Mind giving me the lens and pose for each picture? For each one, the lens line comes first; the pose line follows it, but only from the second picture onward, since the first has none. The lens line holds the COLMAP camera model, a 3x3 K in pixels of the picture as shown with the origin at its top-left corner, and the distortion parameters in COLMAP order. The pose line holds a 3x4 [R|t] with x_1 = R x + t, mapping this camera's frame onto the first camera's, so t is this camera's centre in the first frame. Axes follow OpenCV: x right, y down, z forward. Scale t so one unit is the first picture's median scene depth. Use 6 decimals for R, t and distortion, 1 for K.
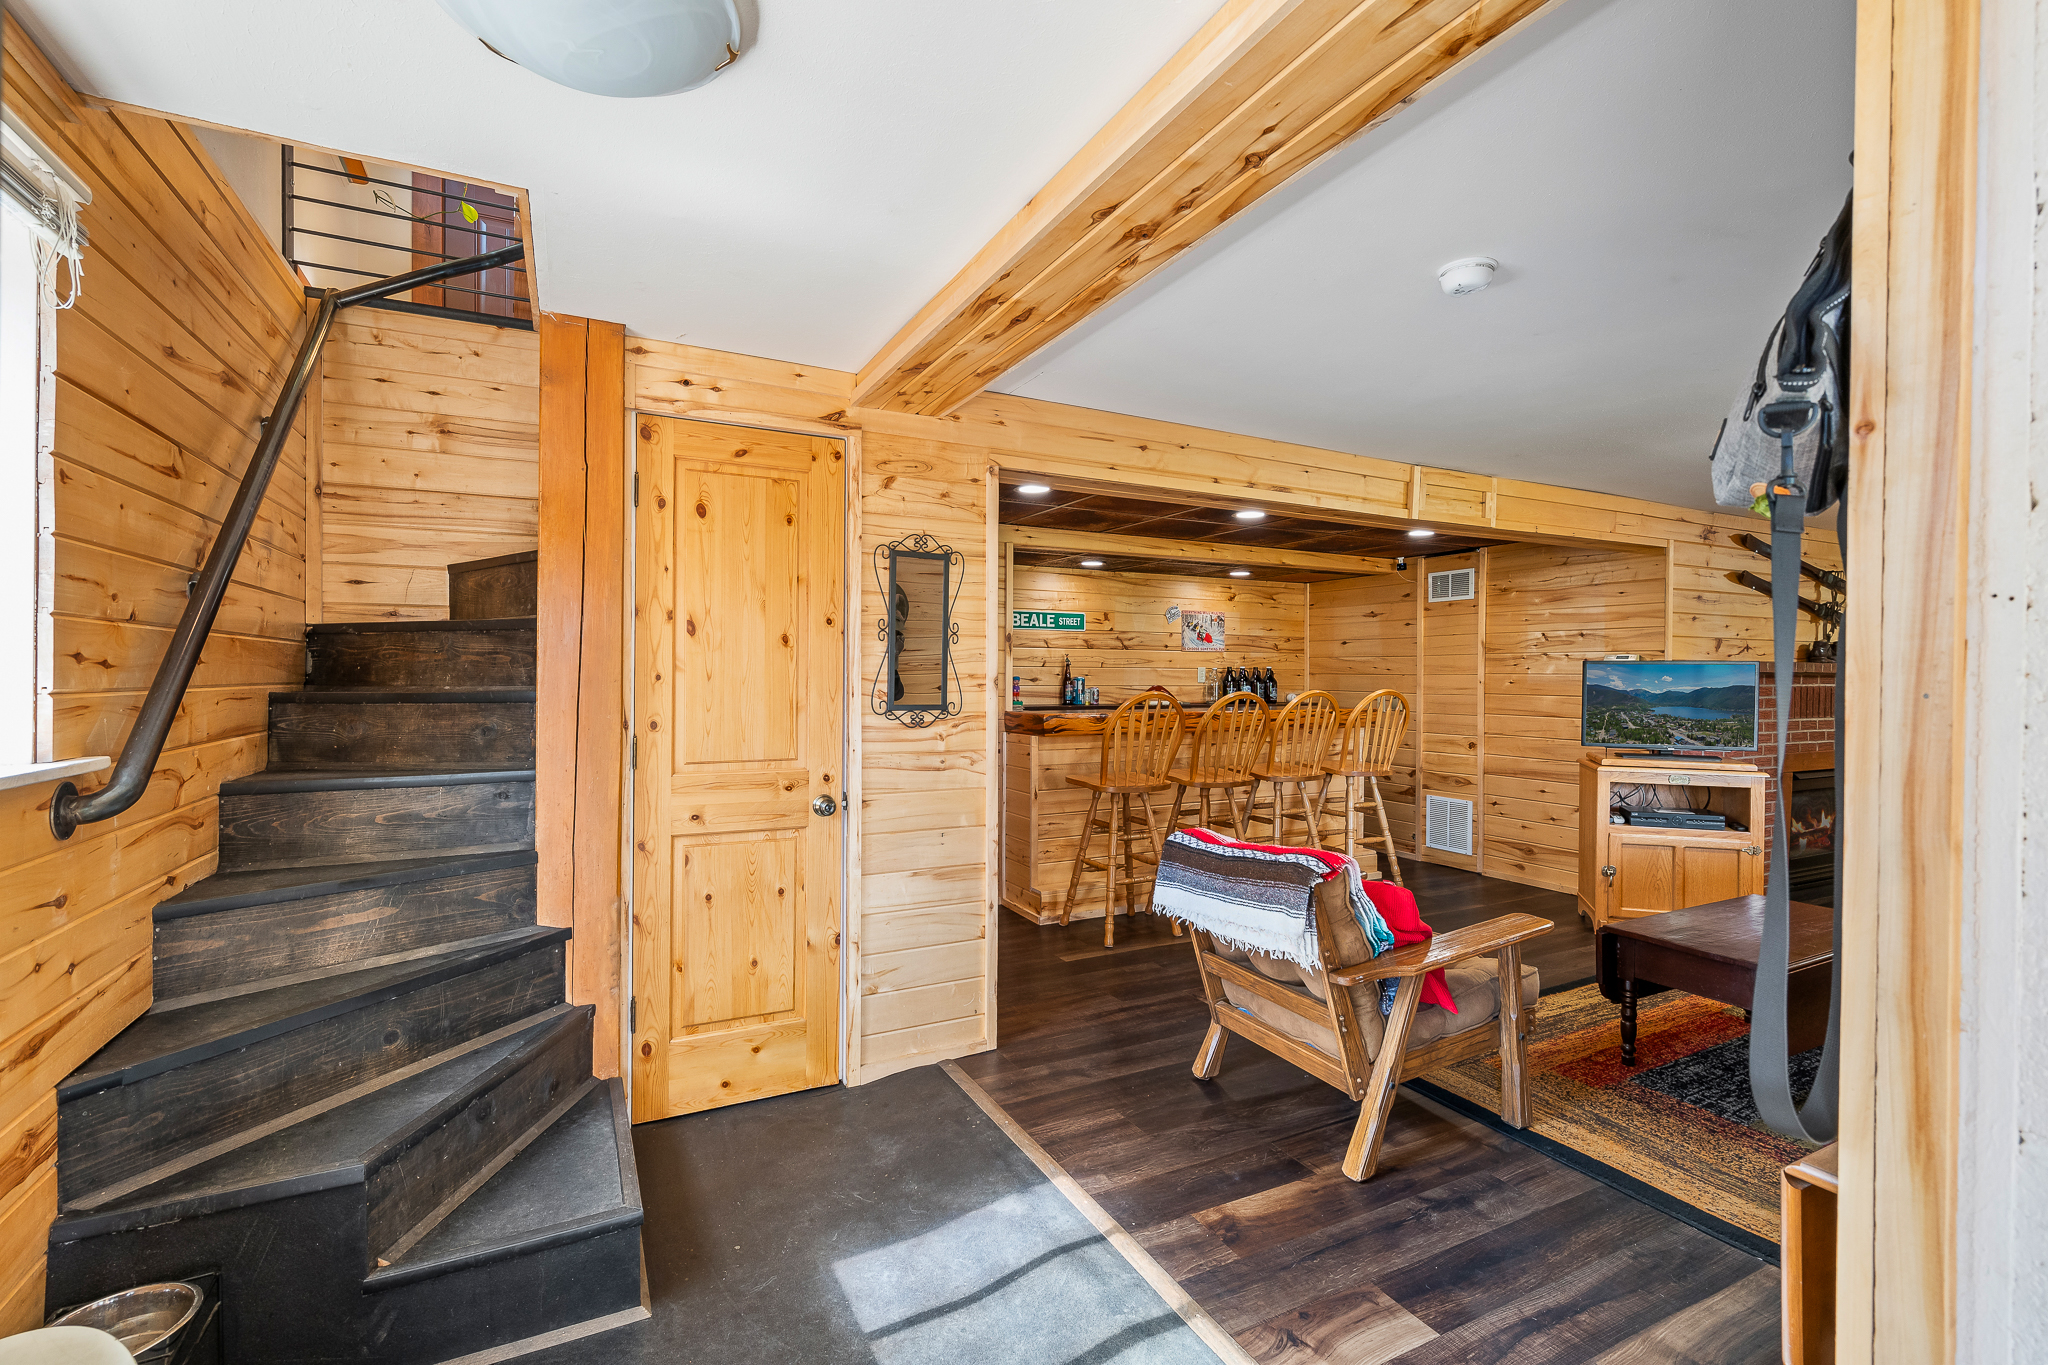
lens RADIAL K [[936.0, 0, 1010.5], [0, 936.0, 690.3], [0, 0, 1]] dist [-0.008600, -0.000134]
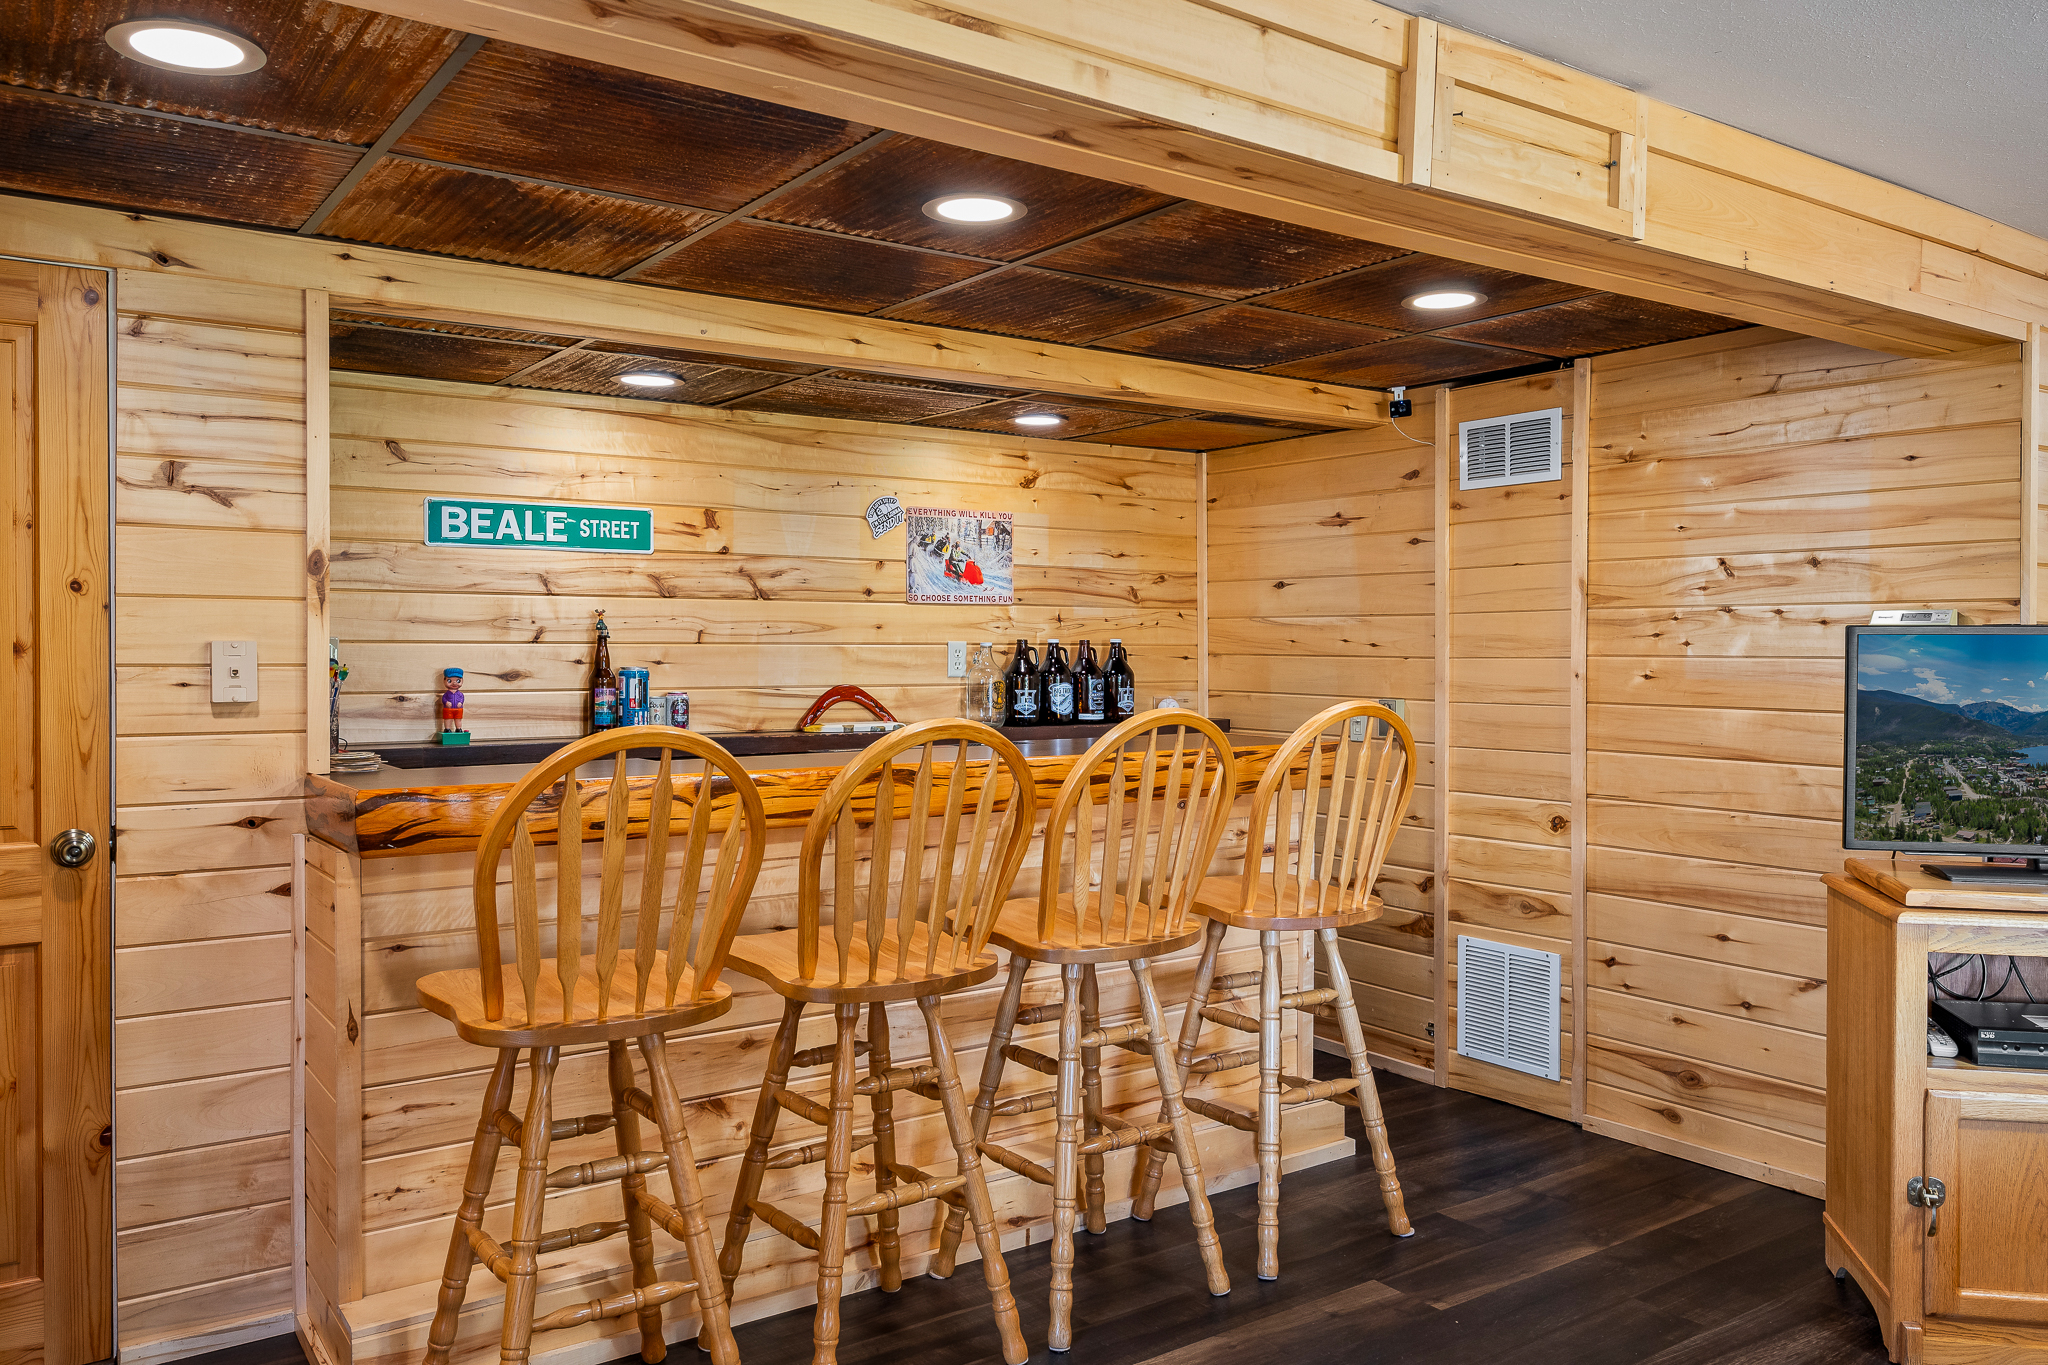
lens RADIAL K [[1530.2, 0, 1029.5], [0, 1530.2, 679.2], [0, 0, 1]] dist [-0.017001, 0.004381]
pose [[0.989054, -0.007459, 0.147366, 0.150596], [0.006801, 0.999965, 0.004968, -0.011827], [-0.147398, -0.003912, 0.989070, 0.340915]]
